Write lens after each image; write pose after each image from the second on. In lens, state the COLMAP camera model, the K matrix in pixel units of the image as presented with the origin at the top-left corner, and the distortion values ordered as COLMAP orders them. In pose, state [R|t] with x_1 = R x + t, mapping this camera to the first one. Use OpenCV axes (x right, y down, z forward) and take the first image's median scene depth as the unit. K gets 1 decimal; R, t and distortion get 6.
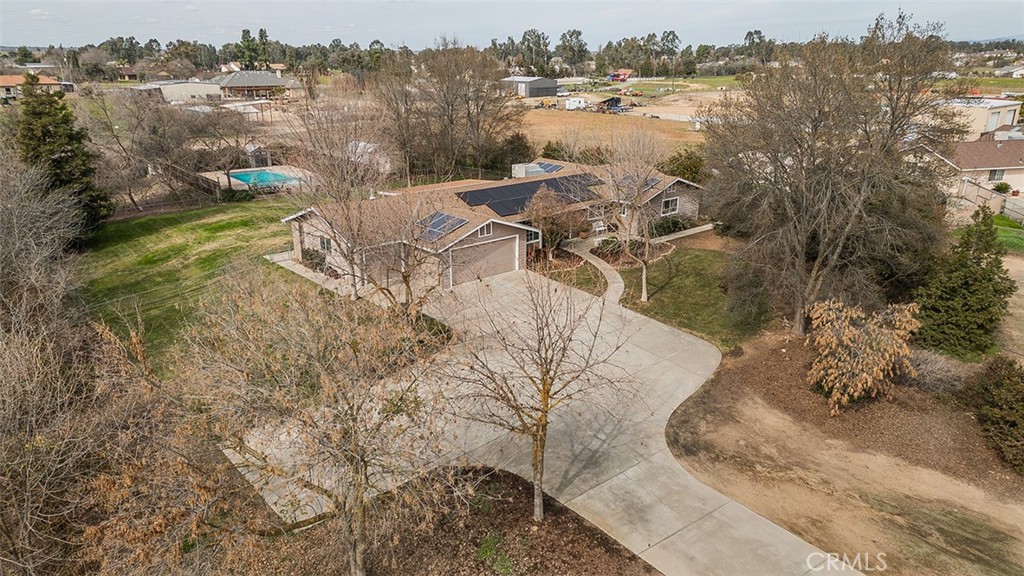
lens RADIAL K [[706.3, 0, 512.0], [0, 706.3, 288.0], [0, 0, 1]] dist [0.074388, -0.003719]
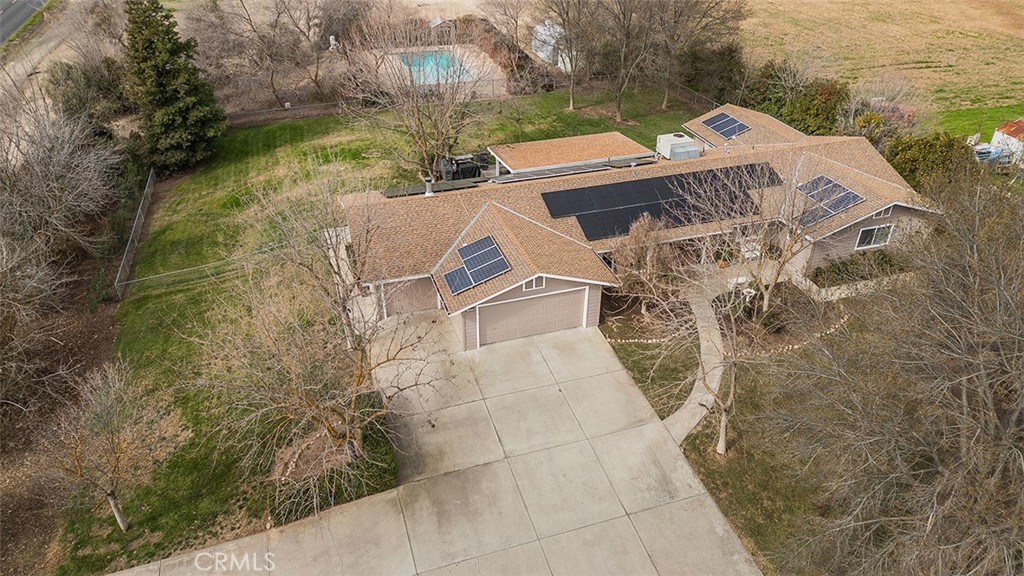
lens RADIAL K [[706.3, 0, 512.0], [0, 706.3, 288.0], [0, 0, 1]] dist [0.074388, -0.003719]
pose [[0.922508, 0.216847, -0.319306, 0.166915], [-0.132053, 0.954659, 0.266812, -0.255260], [0.362685, -0.203971, 0.909316, 0.298458]]
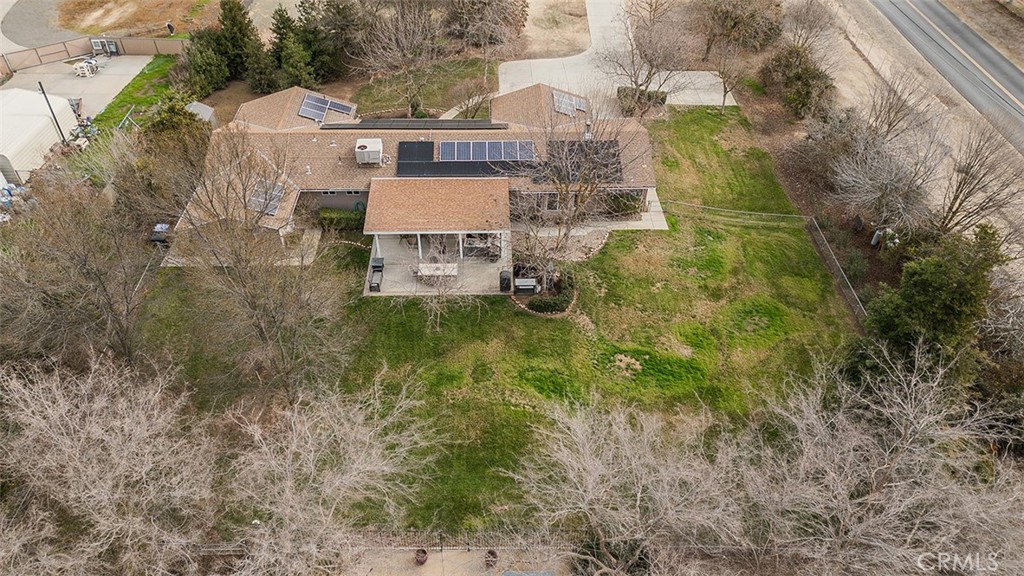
lens RADIAL K [[706.3, 0, 512.0], [0, 706.3, 288.0], [0, 0, 1]] dist [0.074388, -0.003719]
pose [[-0.779254, -0.414690, 0.469890, -0.733139], [0.206524, 0.537975, 0.817271, -0.943938], [-0.591702, 0.733904, -0.333576, 1.640166]]
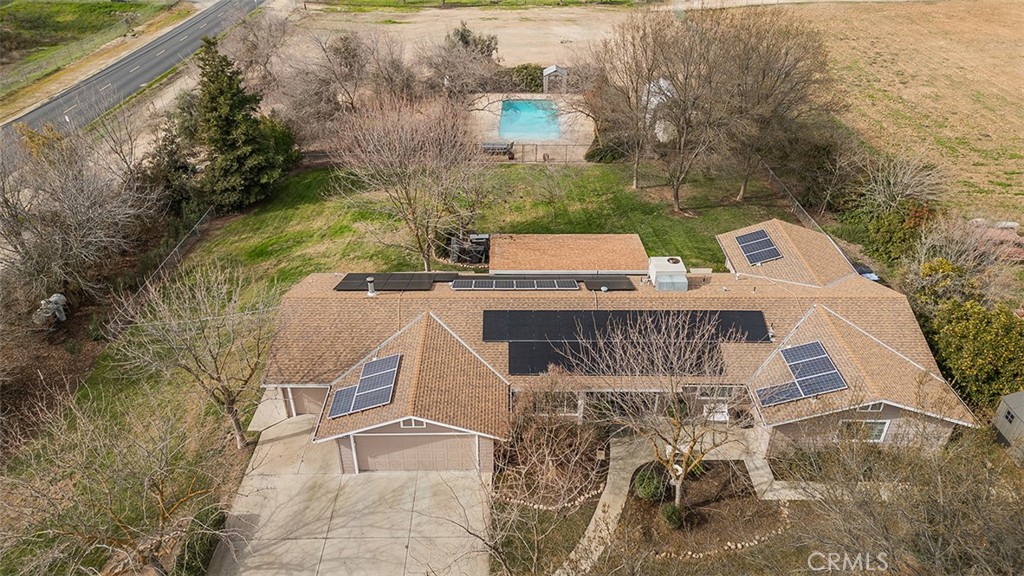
lens RADIAL K [[706.3, 0, 512.0], [0, 706.3, 288.0], [0, 0, 1]] dist [0.074388, -0.003719]
pose [[0.765854, 0.353920, -0.536850, 0.340803], [-0.213373, 0.927467, 0.307045, -0.412081], [0.606580, -0.120602, 0.785821, 0.495442]]
